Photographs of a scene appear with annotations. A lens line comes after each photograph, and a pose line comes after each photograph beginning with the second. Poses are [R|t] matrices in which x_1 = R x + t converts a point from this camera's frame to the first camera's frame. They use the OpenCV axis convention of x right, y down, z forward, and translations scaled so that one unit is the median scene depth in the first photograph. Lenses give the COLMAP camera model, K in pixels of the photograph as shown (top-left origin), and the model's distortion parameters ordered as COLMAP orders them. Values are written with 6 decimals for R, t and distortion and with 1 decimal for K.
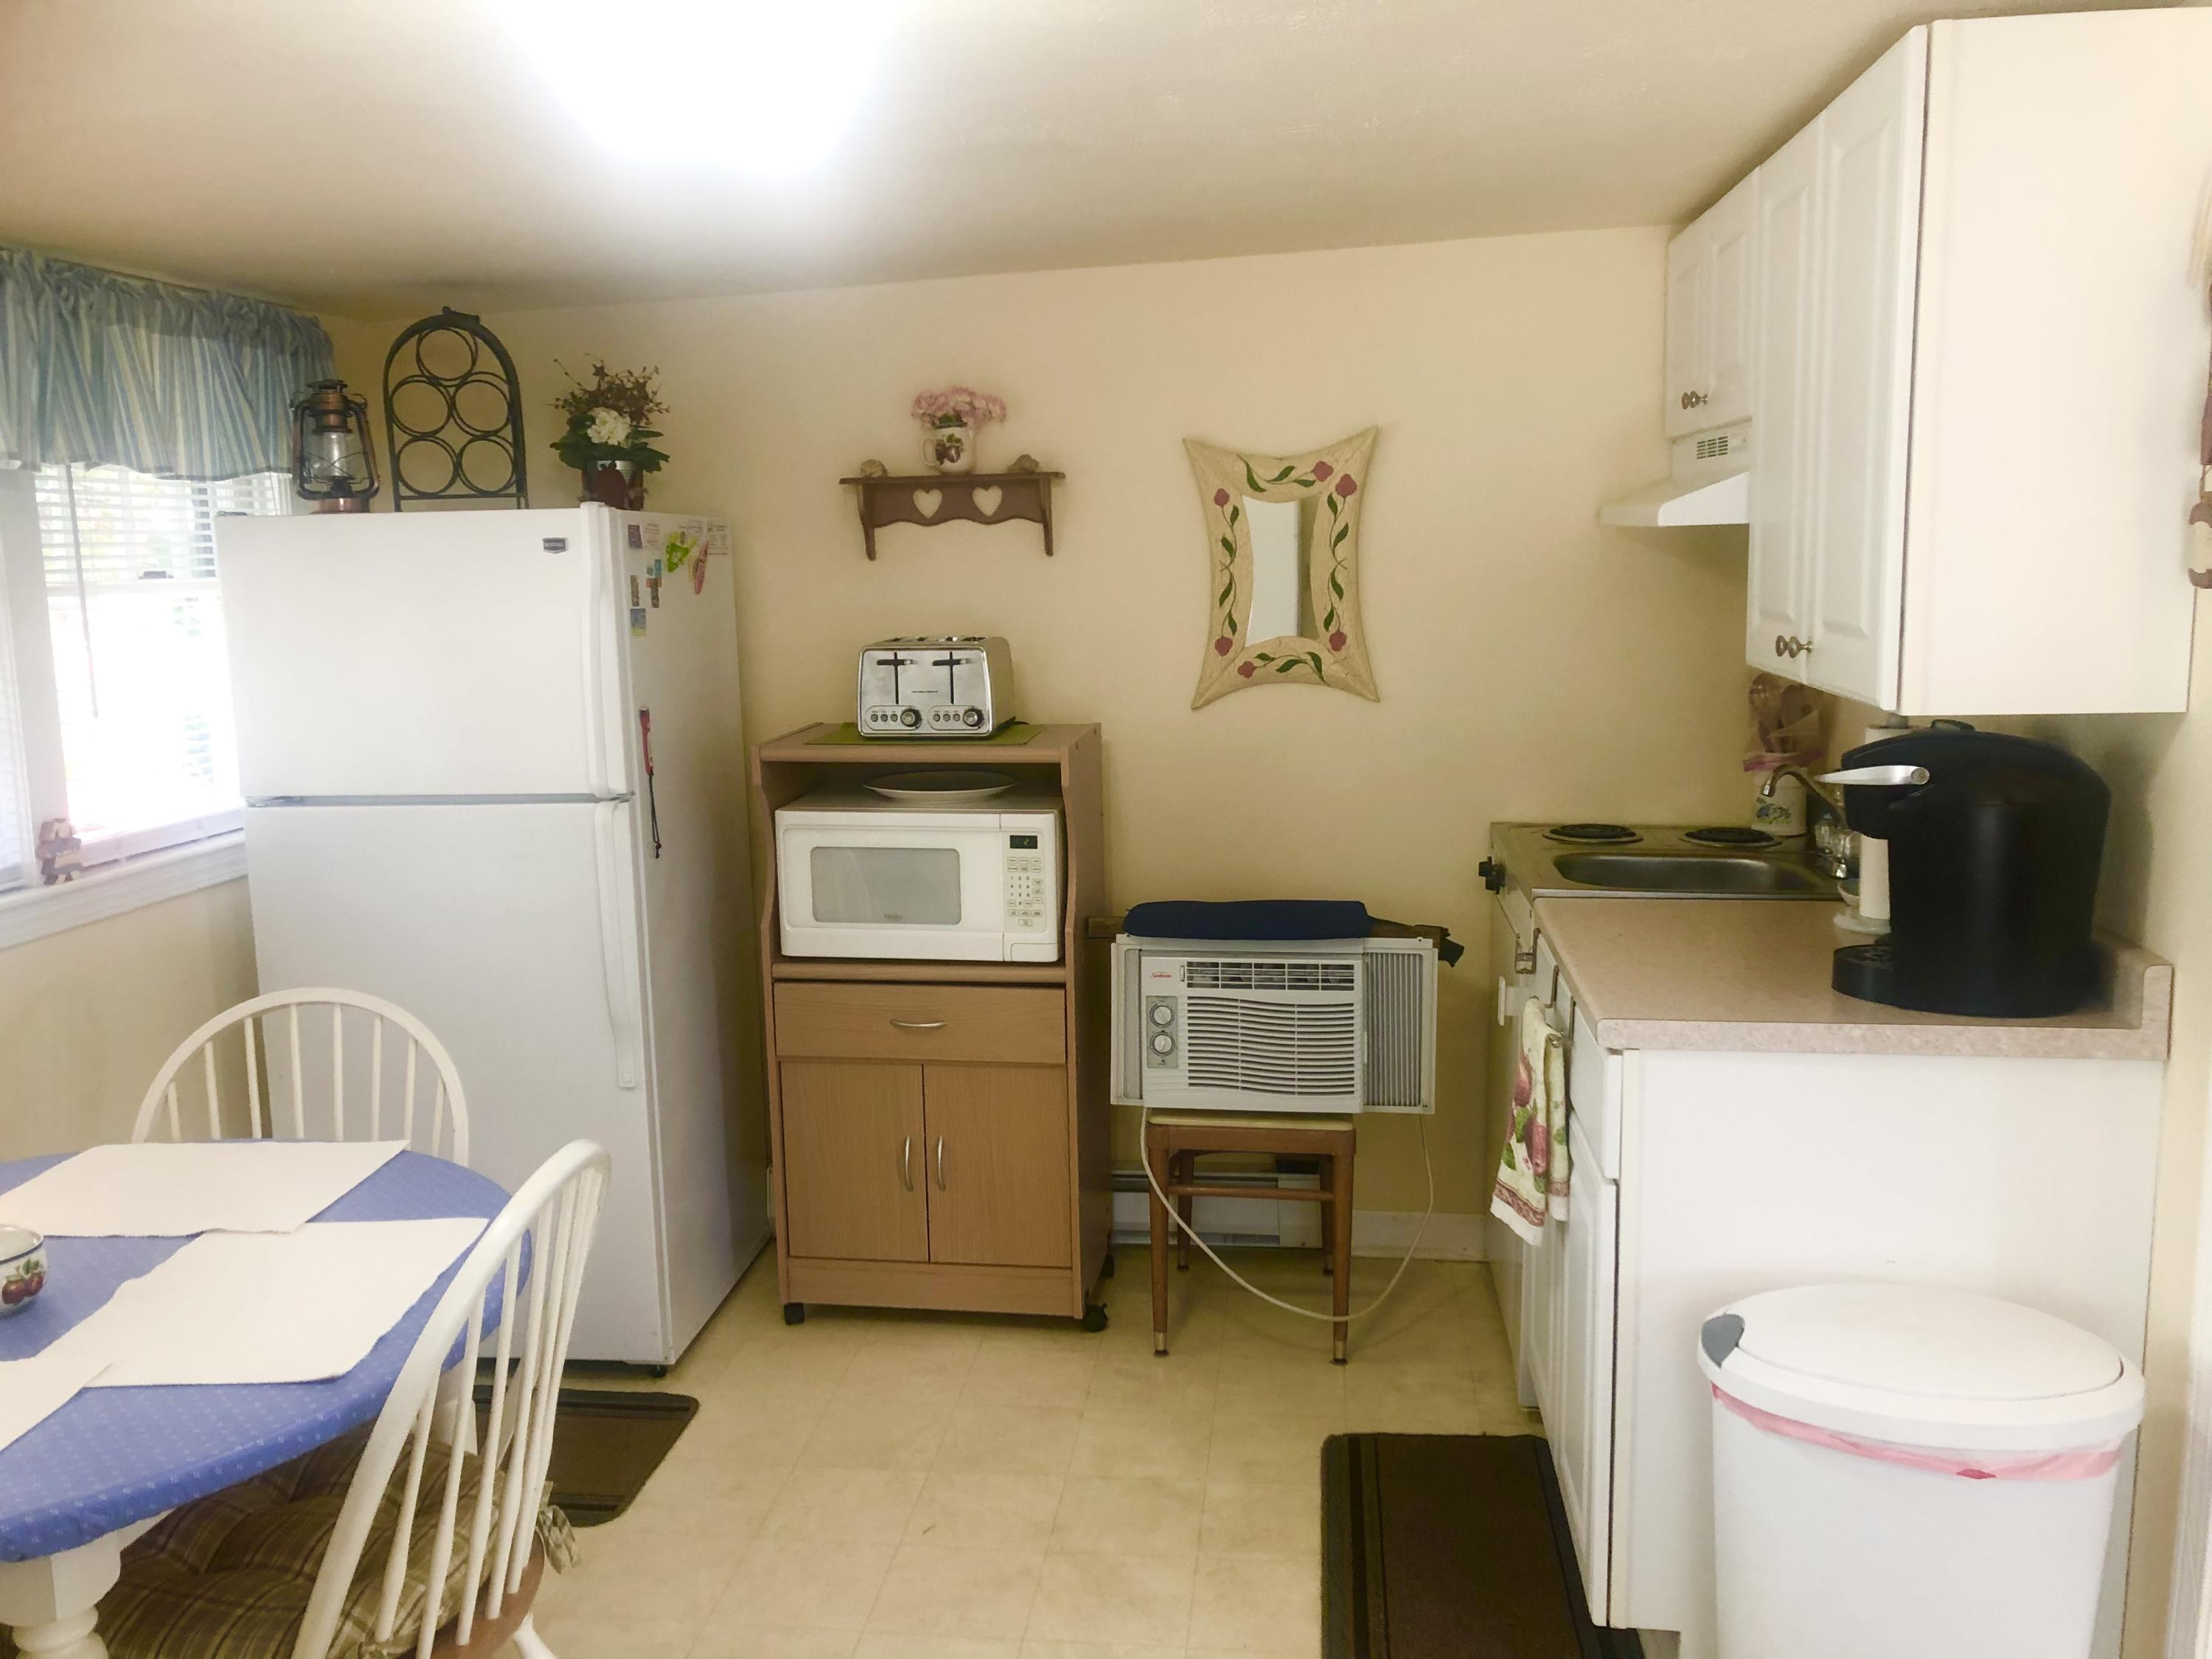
lens RADIAL K [[1813.8, 0, 1098.1], [0, 1813.8, 820.2], [0, 0, 1]] dist [0.074232, -0.072137]
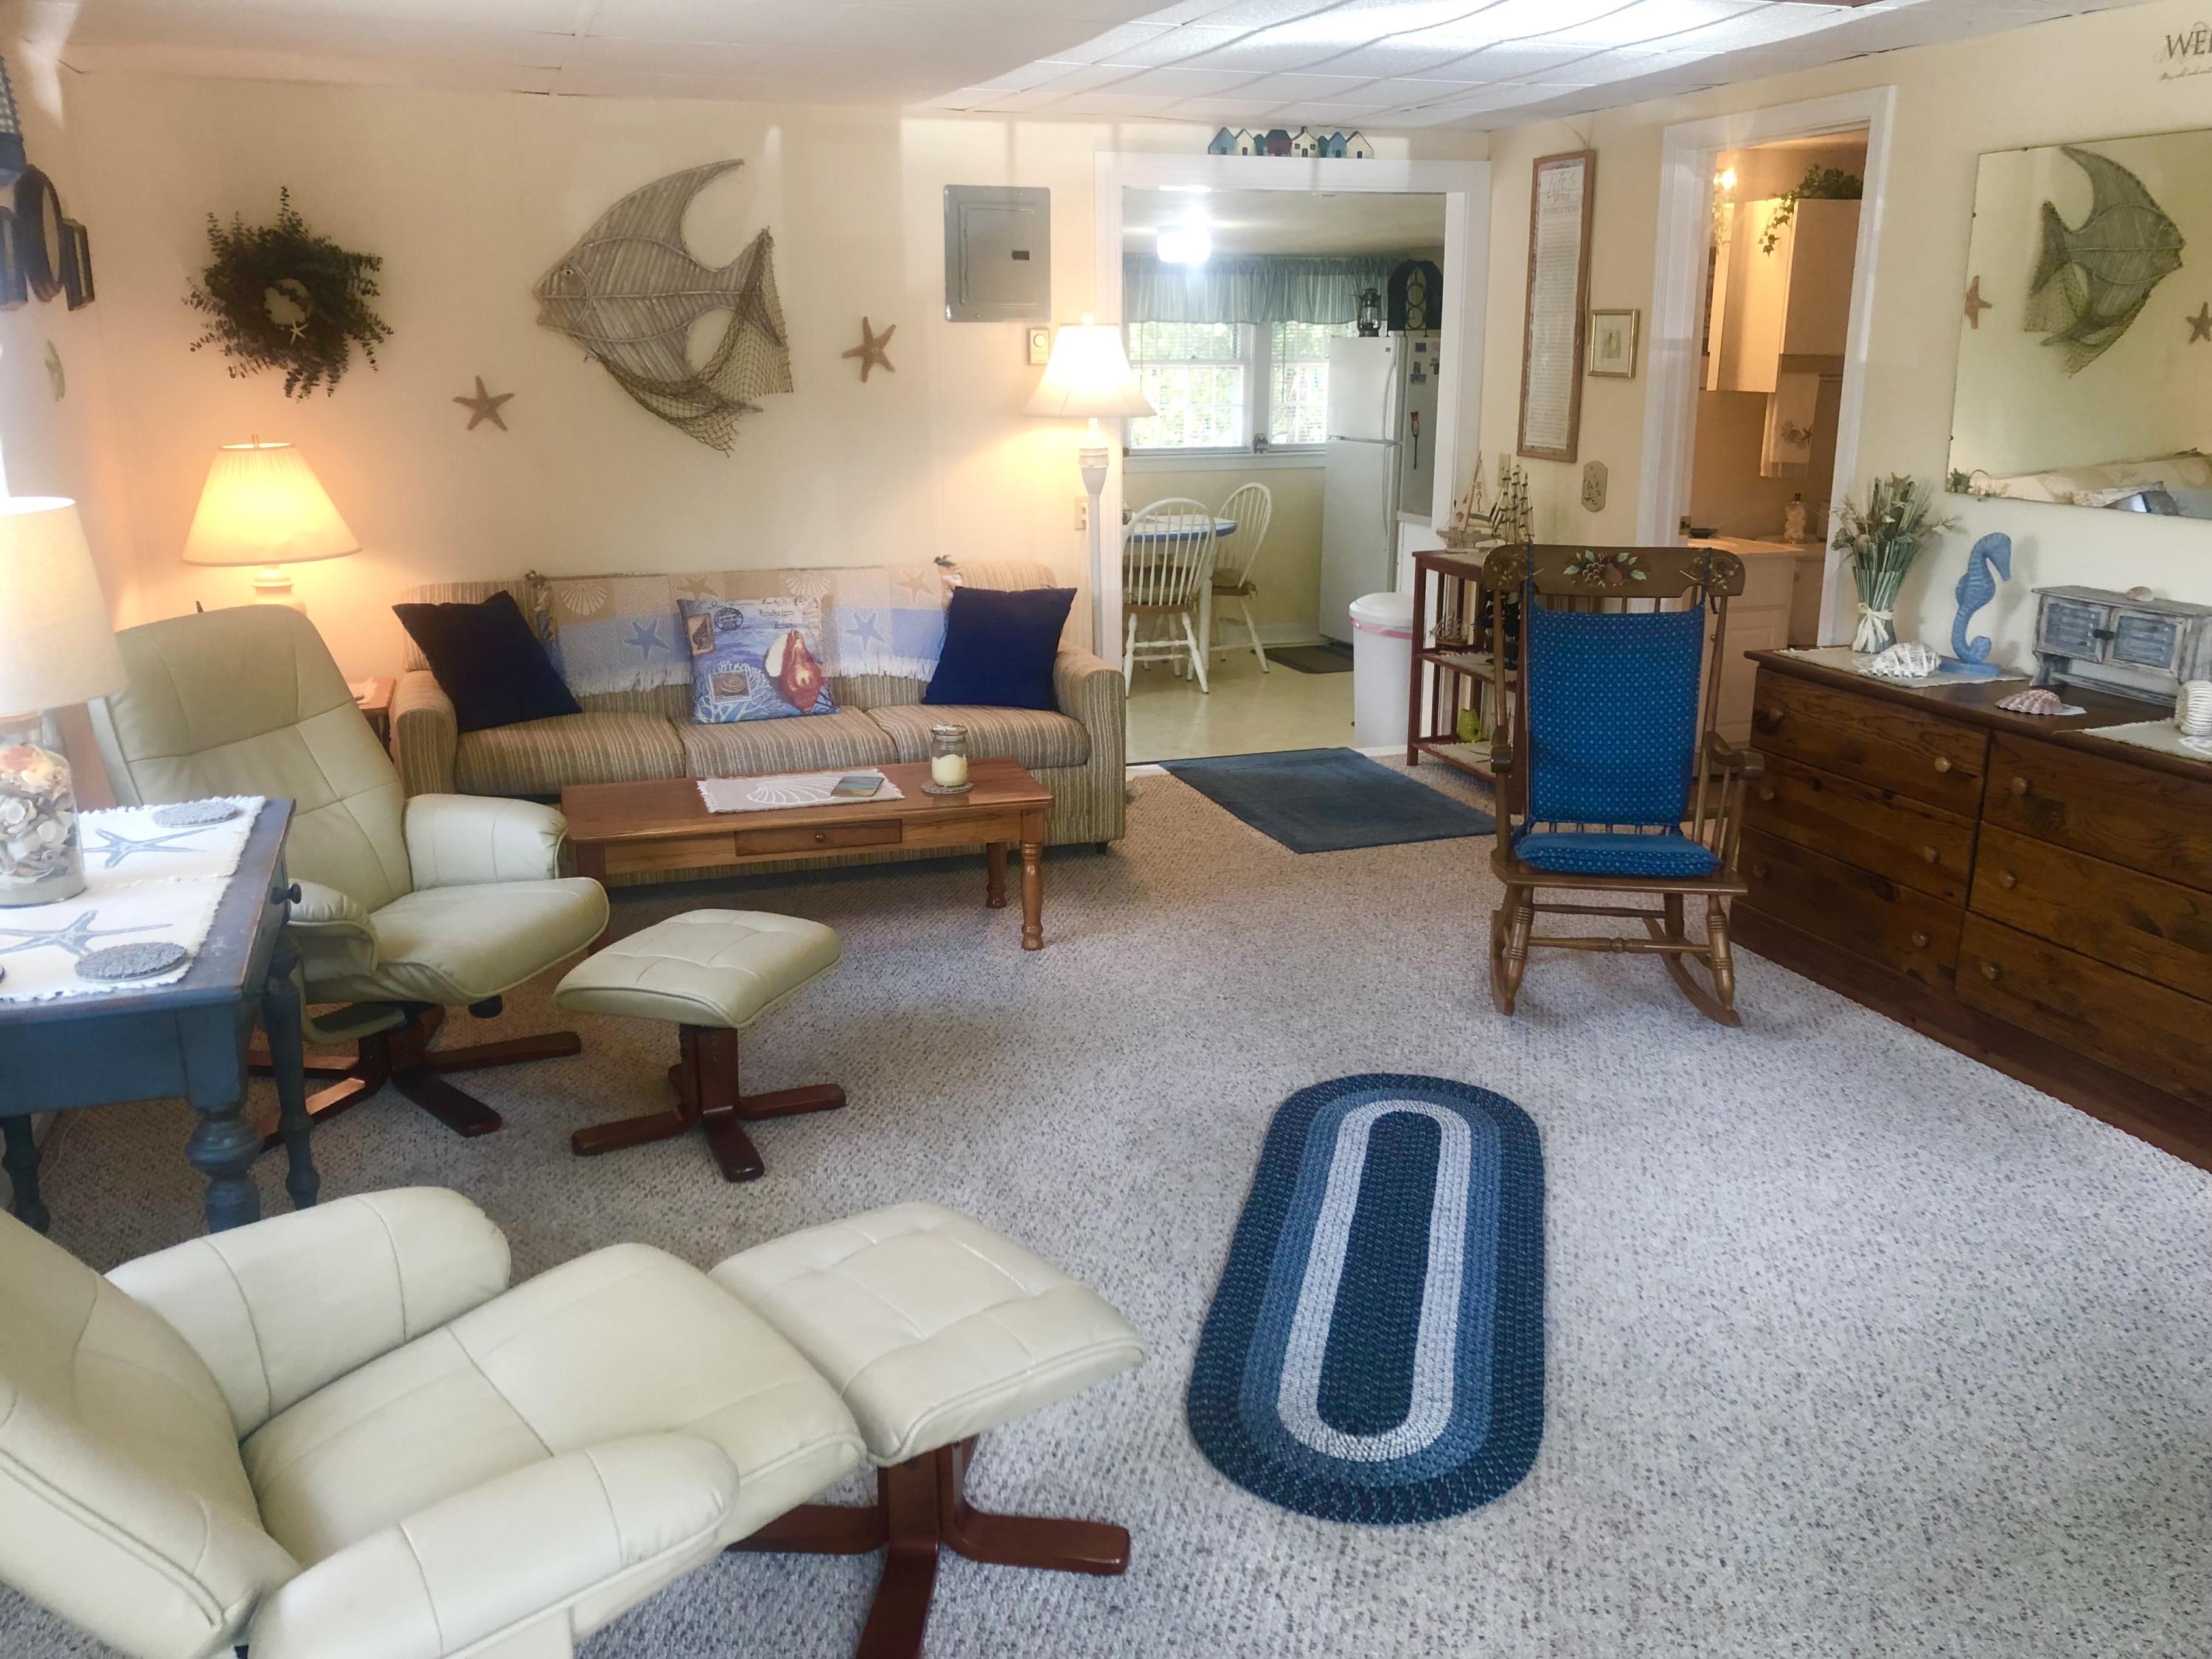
lens RADIAL K [[1813.8, 0, 1094.2], [0, 1813.8, 825.5], [0, 0, 1]] dist [0.074232, -0.072137]
pose [[0.435072, 0.260151, -0.861994, 2.128172], [-0.143846, 0.965137, 0.218677, 0.006900], [0.888831, 0.028854, 0.457325, -0.672310]]
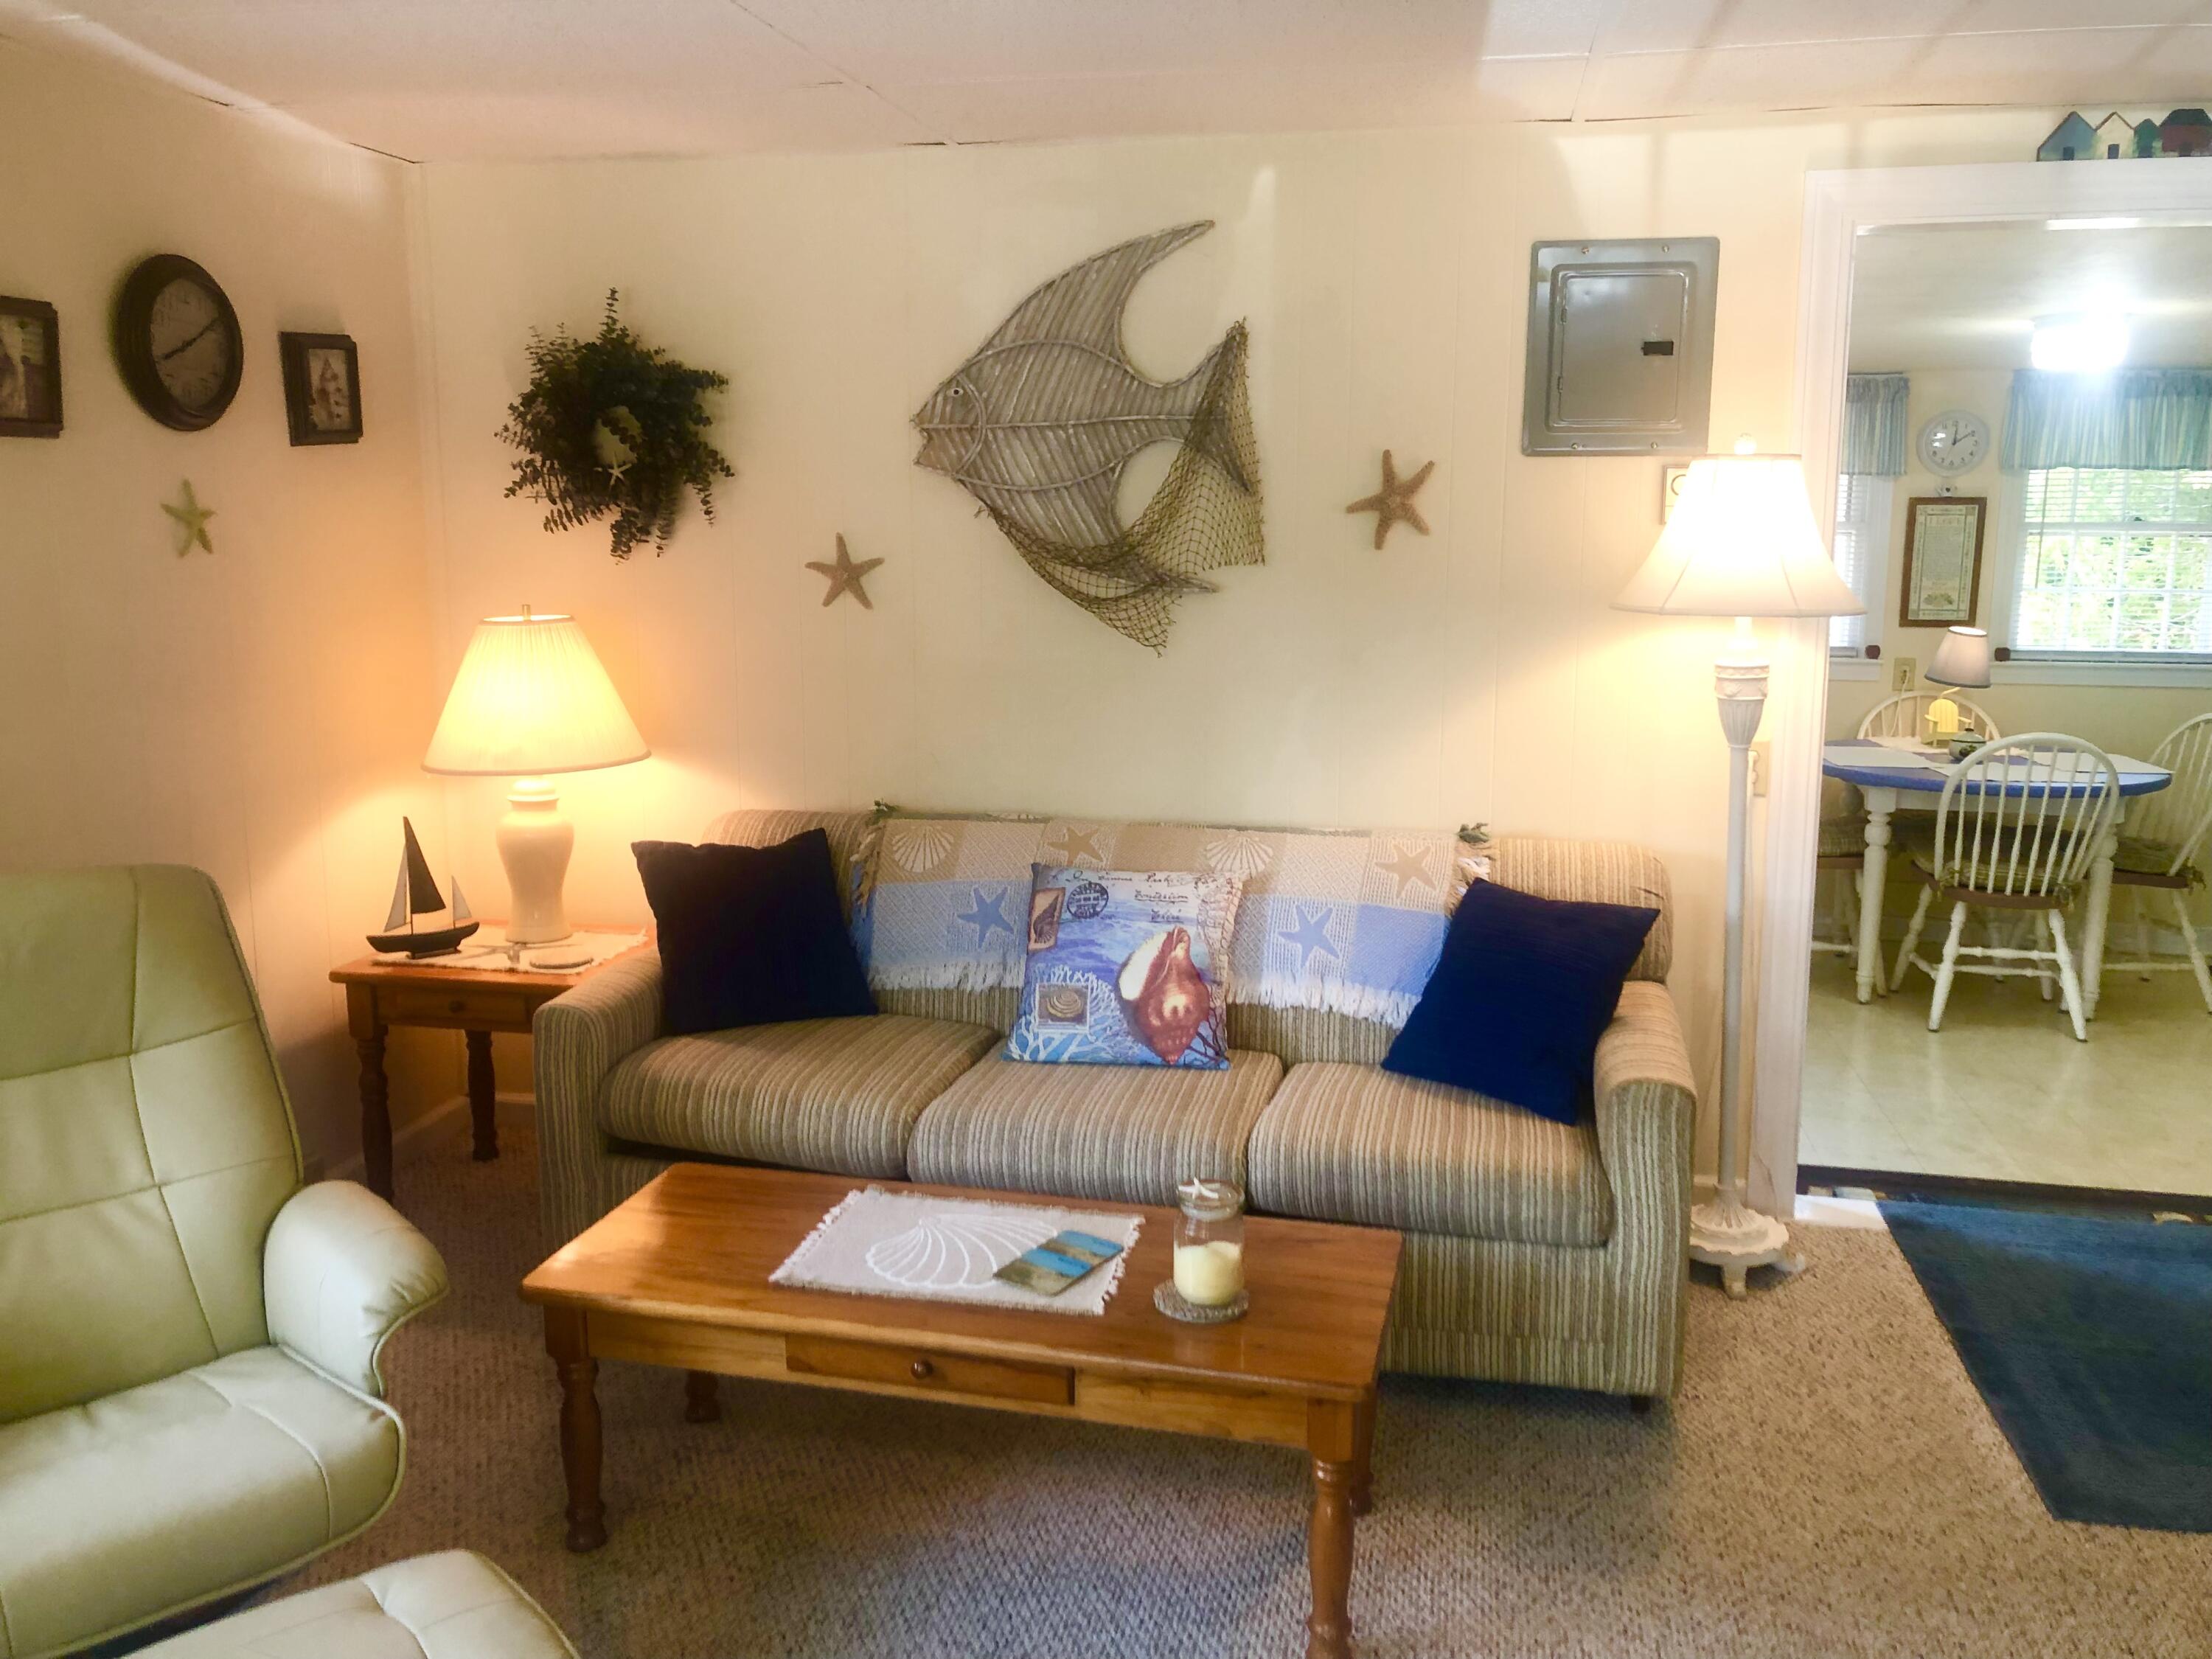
lens RADIAL K [[1813.8, 0, 1102.1], [0, 1813.8, 799.1], [0, 0, 1]] dist [0.074232, -0.072137]
pose [[-0.074111, 0.187905, -0.979387, 1.539676], [-0.150095, 0.968799, 0.197231, -0.036785], [0.985890, 0.161618, -0.043595, -0.162114]]
